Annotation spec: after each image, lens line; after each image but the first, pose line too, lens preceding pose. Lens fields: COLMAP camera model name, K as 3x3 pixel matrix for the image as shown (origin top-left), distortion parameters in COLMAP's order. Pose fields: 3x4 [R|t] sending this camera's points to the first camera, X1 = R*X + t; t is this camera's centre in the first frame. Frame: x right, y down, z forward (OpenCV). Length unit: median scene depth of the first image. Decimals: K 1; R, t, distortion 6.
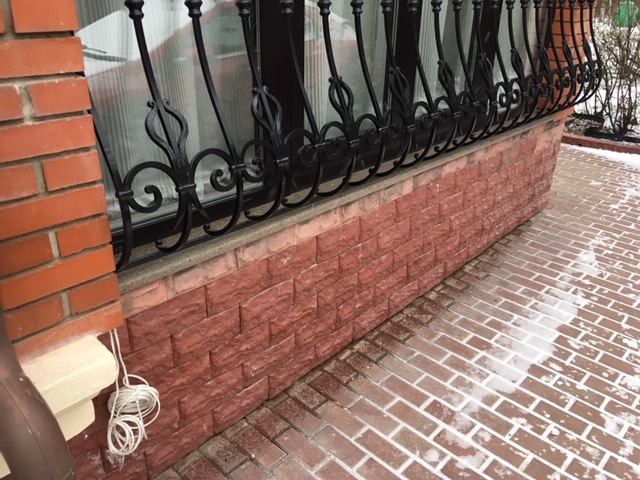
lens RADIAL K [[538.3, 0, 317.2], [0, 538.3, 241.0], [0, 0, 1]] dist [0.069303, -0.076508]
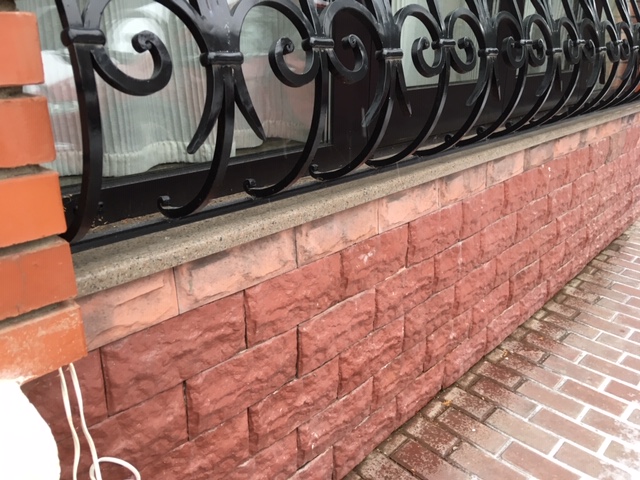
lens RADIAL K [[538.3, 0, 319.9], [0, 538.3, 237.8], [0, 0, 1]] dist [0.069303, -0.076508]
pose [[0.999938, -0.009059, -0.006415, -0.101002], [0.008466, 0.996162, -0.087118, 0.062965], [0.007180, 0.087058, 0.996177, 0.351335]]
